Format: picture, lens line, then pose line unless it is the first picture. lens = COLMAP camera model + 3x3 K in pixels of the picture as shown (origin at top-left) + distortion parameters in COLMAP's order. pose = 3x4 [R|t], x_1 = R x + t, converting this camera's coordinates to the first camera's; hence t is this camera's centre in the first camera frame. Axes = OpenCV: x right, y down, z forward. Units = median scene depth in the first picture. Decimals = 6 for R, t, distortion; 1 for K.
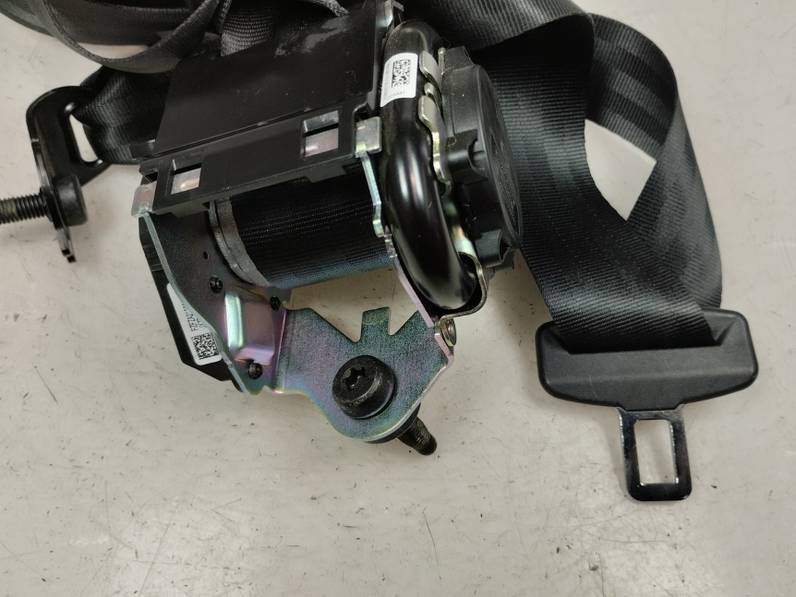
lens RADIAL K [[650.9, 0, 400.5], [0, 650.9, 298.7], [0, 0, 1]] dist [0.052894, -0.095044]
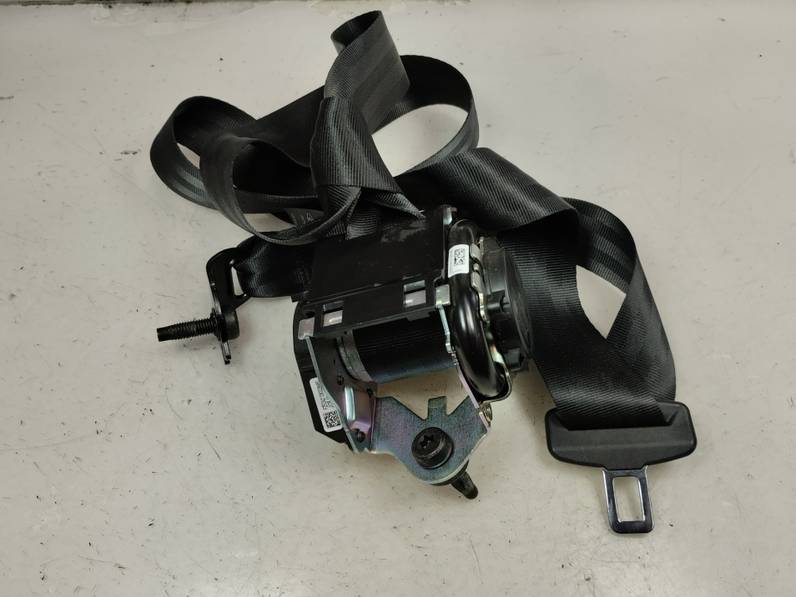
lens RADIAL K [[650.9, 0, 400.5], [0, 650.9, 298.7], [0, 0, 1]] dist [0.052894, -0.095044]
pose [[0.999595, 0.006669, -0.027669, -0.084676], [-0.010728, 0.988739, -0.149266, 0.016336], [0.026362, 0.149502, 0.988410, -0.542904]]
